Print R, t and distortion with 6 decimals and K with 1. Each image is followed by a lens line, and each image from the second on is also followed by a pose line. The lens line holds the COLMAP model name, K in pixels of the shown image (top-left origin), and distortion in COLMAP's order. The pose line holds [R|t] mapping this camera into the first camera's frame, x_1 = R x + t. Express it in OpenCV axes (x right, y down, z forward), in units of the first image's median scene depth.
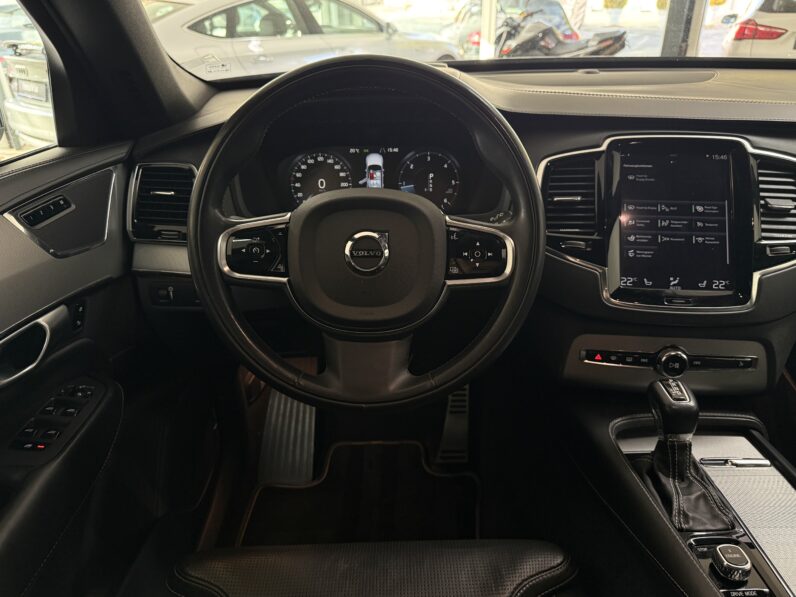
lens RADIAL K [[567.5, 0, 402.3], [0, 567.5, 302.0], [0, 0, 1]] dist [0.008515, -0.042726]
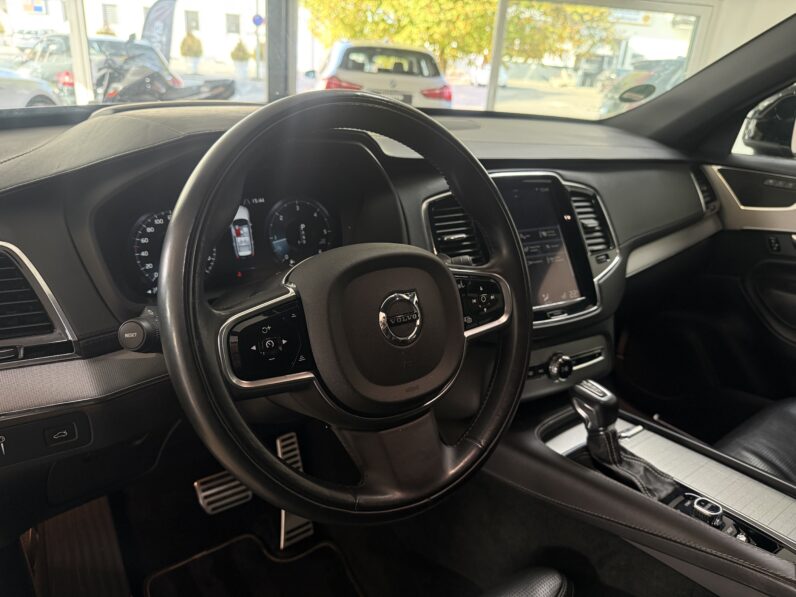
lens RADIAL K [[567.5, 0, 392.4], [0, 567.5, 299.0], [0, 0, 1]] dist [0.008515, -0.042726]
pose [[0.794644, -0.160283, 0.585534, -0.377618], [0.204704, 0.978774, -0.009881, -0.073852], [-0.571522, 0.127713, 0.810587, 0.213134]]
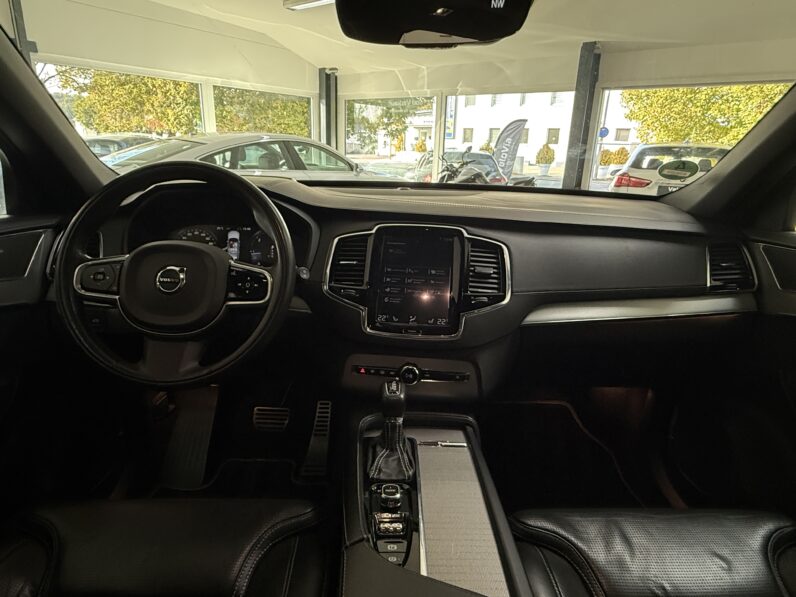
lens RADIAL K [[464.7, 0, 400.0], [0, 464.7, 296.4], [0, 0, 1]] dist [0.005379, -0.002385]
pose [[0.998563, 0.041195, 0.034272, 0.345152], [-0.034102, 0.981850, -0.186569, 0.114016], [-0.041335, 0.185132, 0.981844, -0.166272]]
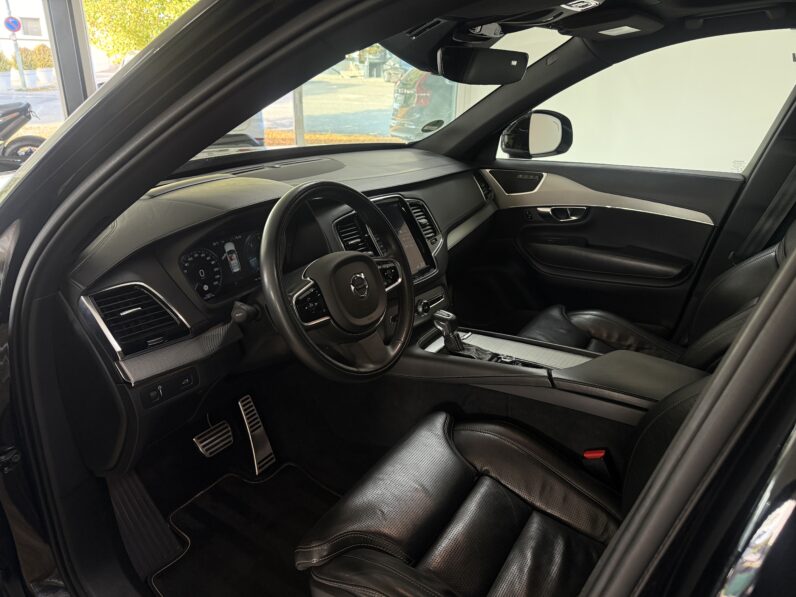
lens RADIAL K [[567.5, 0, 399.7], [0, 567.5, 296.0], [0, 0, 1]] dist [0.008515, -0.042726]
pose [[0.536404, -0.284667, 0.794503, -0.949828], [0.359351, 0.928835, 0.090184, -0.116729], [-0.763634, 0.237131, 0.600526, -0.106399]]
